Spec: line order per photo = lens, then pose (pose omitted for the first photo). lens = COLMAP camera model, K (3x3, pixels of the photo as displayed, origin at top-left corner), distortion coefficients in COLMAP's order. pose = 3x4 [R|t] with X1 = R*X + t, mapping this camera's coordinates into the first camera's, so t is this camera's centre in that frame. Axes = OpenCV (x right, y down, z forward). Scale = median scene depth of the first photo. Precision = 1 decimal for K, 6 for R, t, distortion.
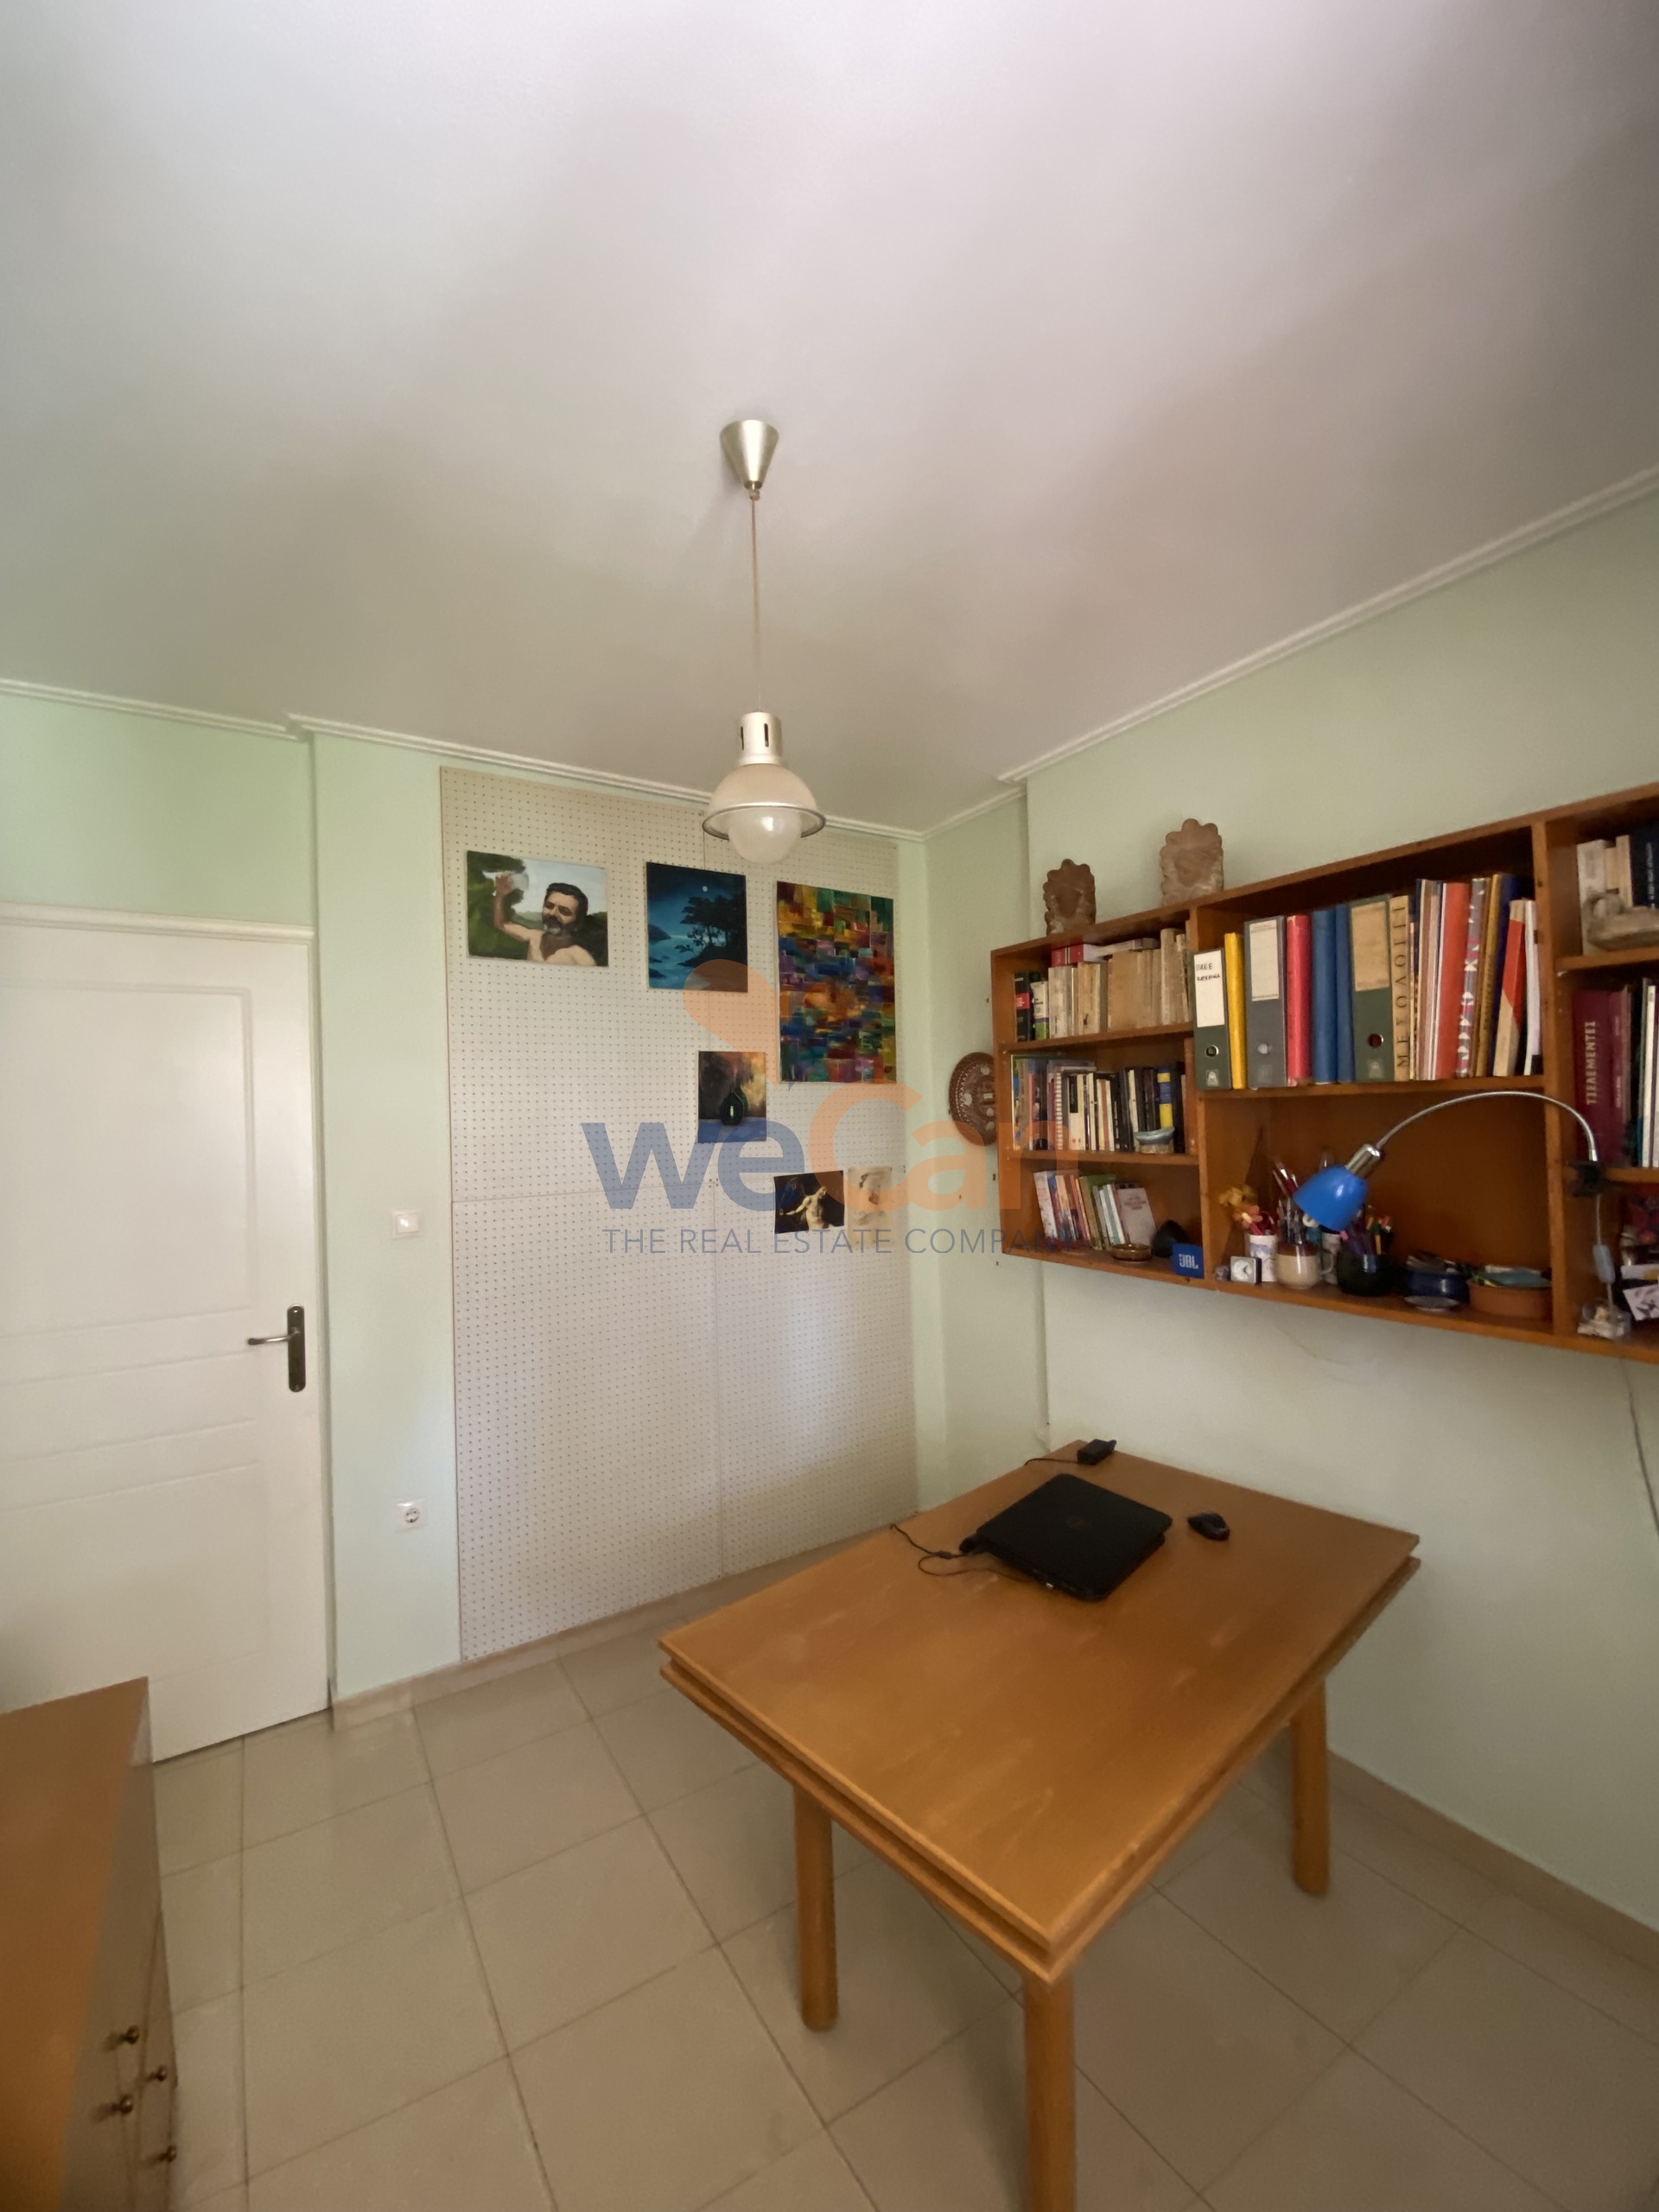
lens RADIAL K [[897.6, 0, 835.4], [0, 897.6, 1103.9], [0, 0, 1]] dist [0.016837, -0.016775]
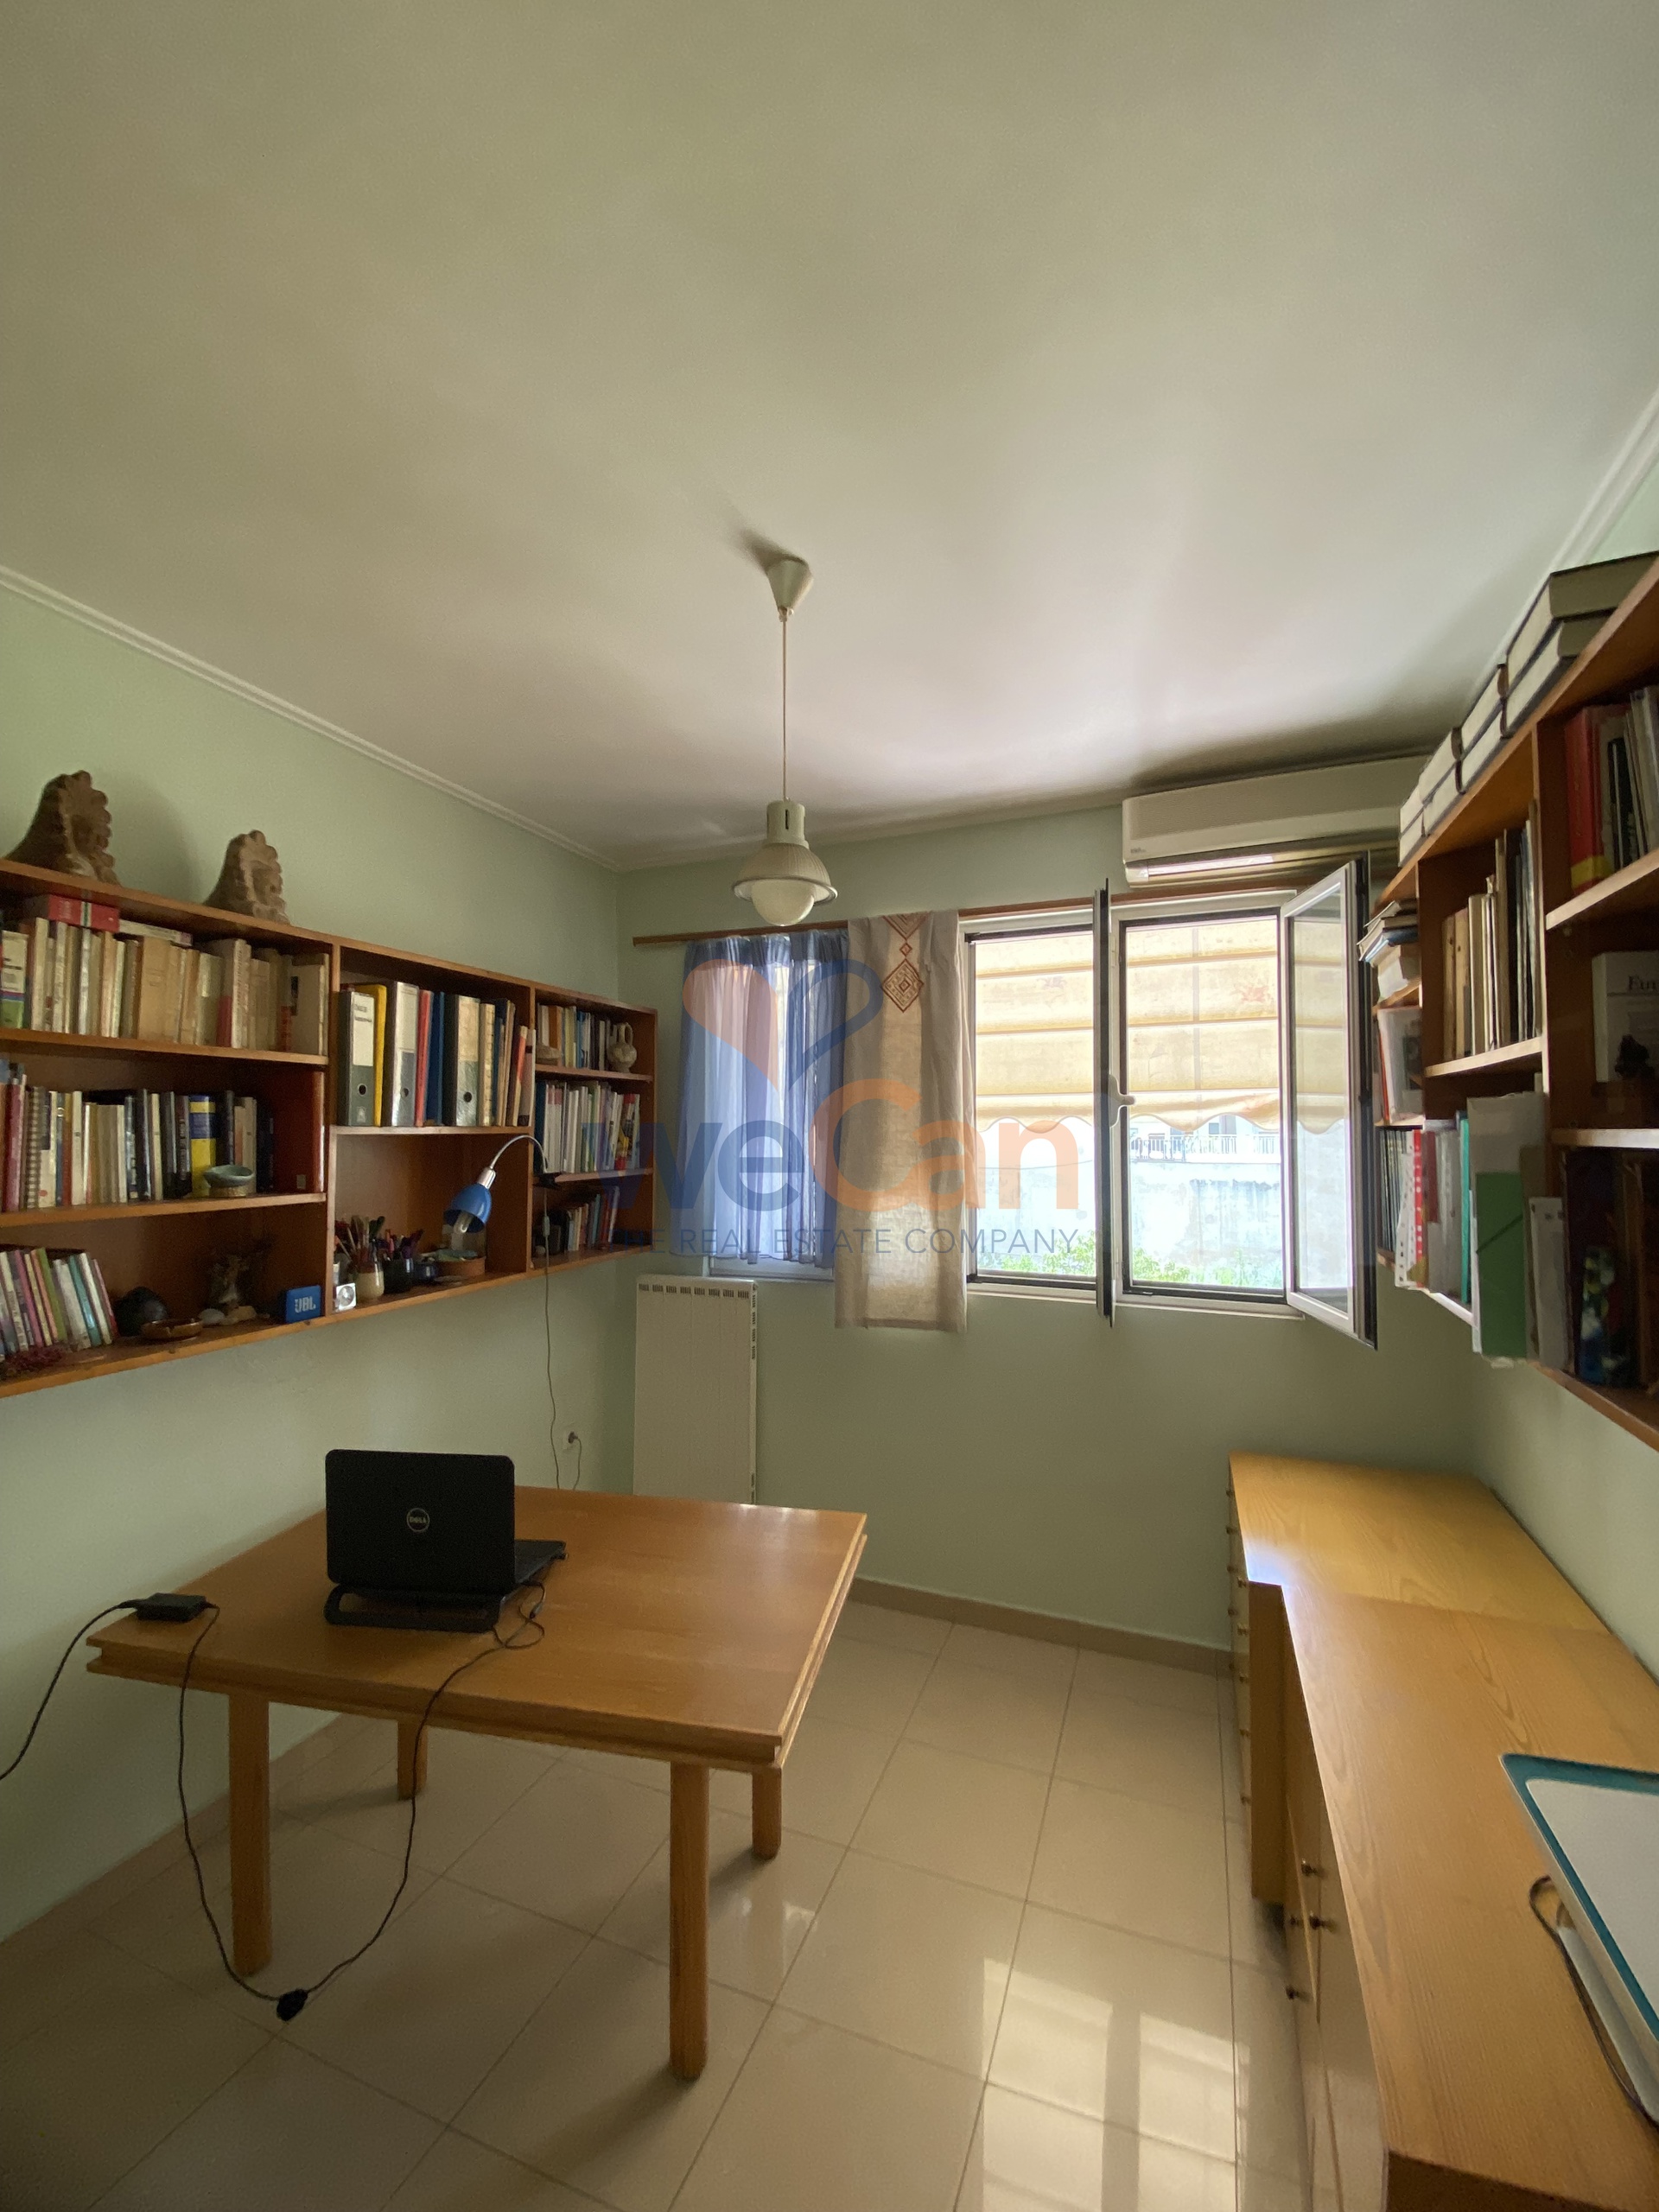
lens RADIAL K [[897.6, 0, 835.9], [0, 897.6, 1100.2], [0, 0, 1]] dist [0.016837, -0.016775]
pose [[-0.590805, 0.057839, 0.804739, -0.757655], [0.008851, 0.997832, -0.065219, 0.027959], [-0.806766, -0.031409, -0.590036, 1.172495]]
